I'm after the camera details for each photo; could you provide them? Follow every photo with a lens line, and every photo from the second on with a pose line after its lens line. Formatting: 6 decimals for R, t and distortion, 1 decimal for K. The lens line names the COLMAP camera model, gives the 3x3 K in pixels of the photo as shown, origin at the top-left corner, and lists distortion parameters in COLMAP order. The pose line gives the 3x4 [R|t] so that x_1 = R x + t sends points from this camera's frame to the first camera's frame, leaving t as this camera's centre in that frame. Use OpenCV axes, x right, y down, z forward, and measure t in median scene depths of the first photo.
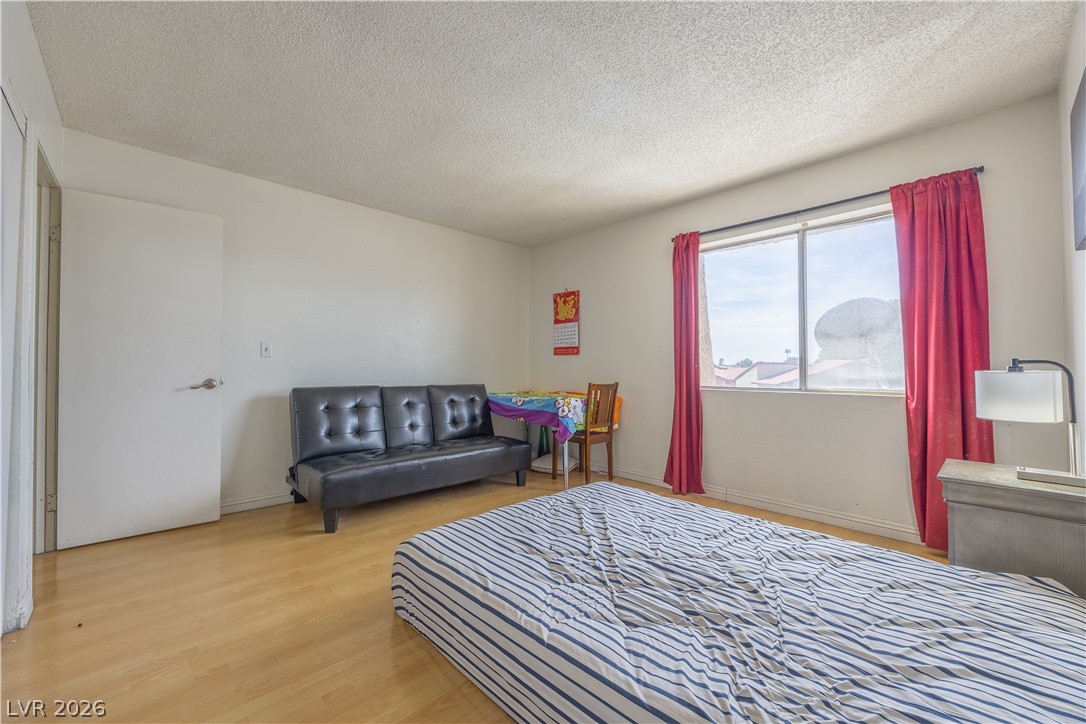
lens RADIAL K [[440.4, 0, 537.1], [0, 440.4, 358.9], [0, 0, 1]] dist [-0.001699, -0.000230]
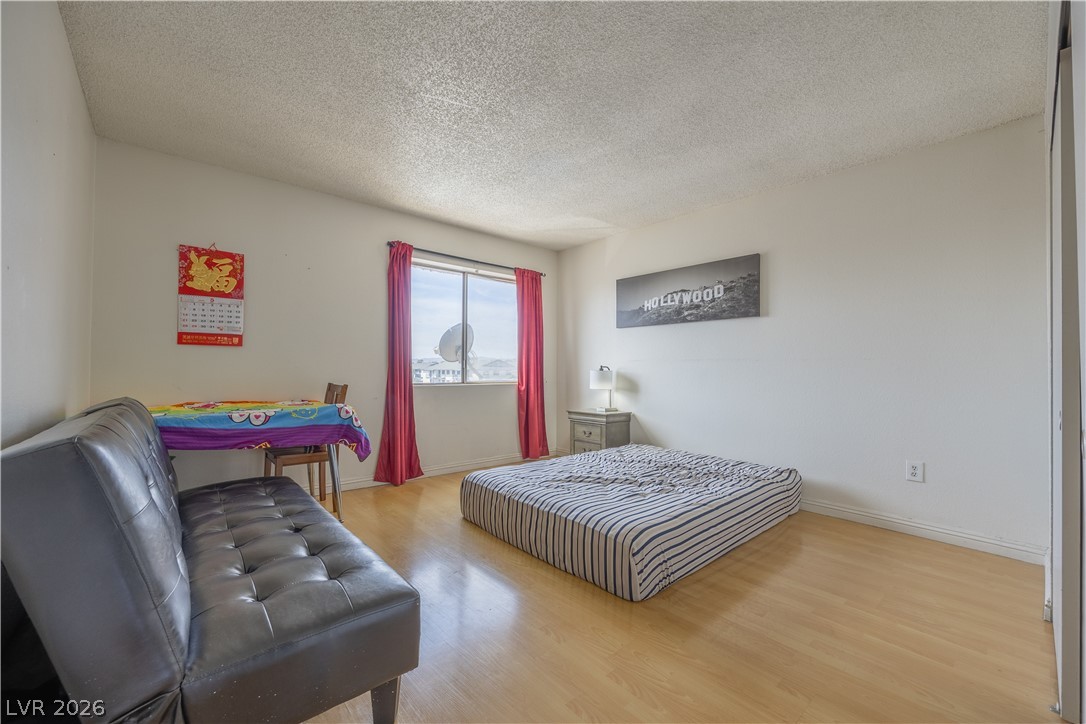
lens RADIAL K [[414.7, 0, 541.8], [0, 414.7, 365.8], [0, 0, 1]] dist [-0.010952, 0.000019]
pose [[0.048121, 0.009159, 0.998800, -0.741869], [-0.027744, 0.999584, -0.007830, 0.017582], [-0.998456, -0.027334, 0.048355, 0.682671]]
